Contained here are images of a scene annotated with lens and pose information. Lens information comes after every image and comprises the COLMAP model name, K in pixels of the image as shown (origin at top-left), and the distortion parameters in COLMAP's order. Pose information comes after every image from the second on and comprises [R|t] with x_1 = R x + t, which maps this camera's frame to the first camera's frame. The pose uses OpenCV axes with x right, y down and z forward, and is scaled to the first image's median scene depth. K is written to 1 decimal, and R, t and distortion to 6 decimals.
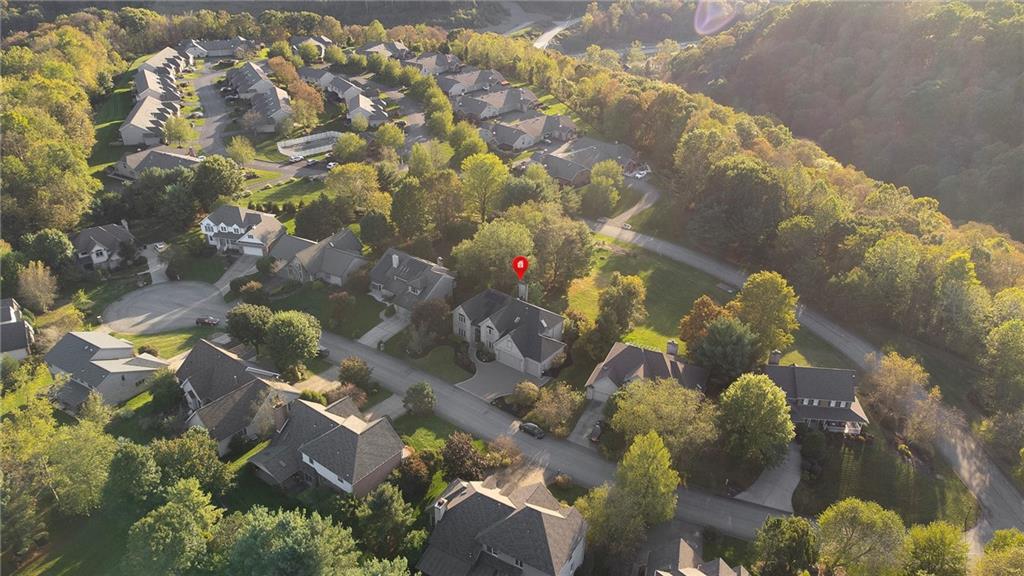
lens RADIAL K [[769.7, 0, 517.7], [0, 769.7, 285.7], [0, 0, 1]] dist [0.005960, 0.079282]
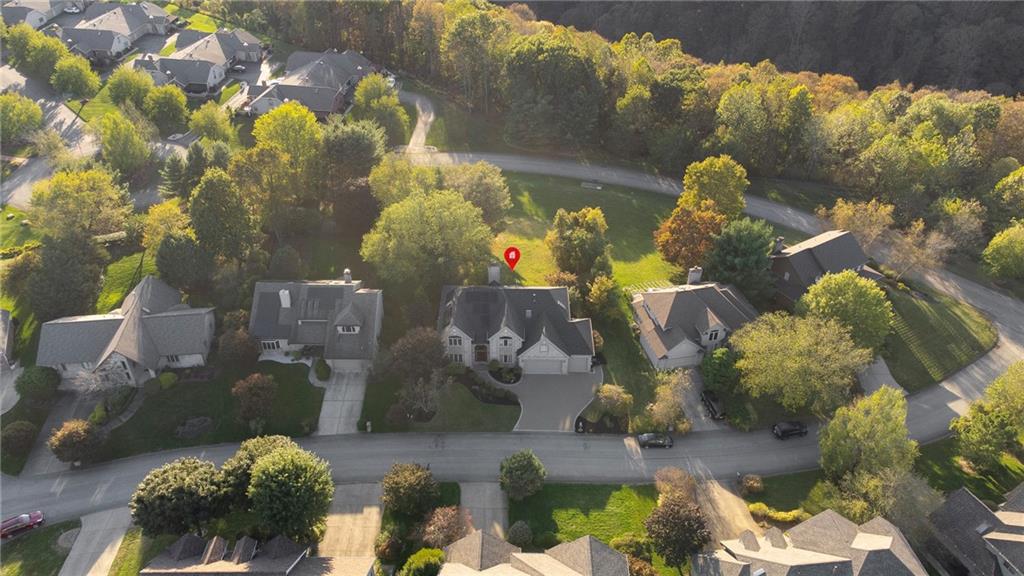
lens RADIAL K [[769.7, 0, 517.7], [0, 769.7, 285.7], [0, 0, 1]] dist [0.005960, 0.079282]
pose [[0.792291, -0.367132, 0.487328, -0.322365], [0.288854, 0.929229, 0.230426, -0.139022], [-0.537436, -0.041798, 0.842268, 0.326238]]
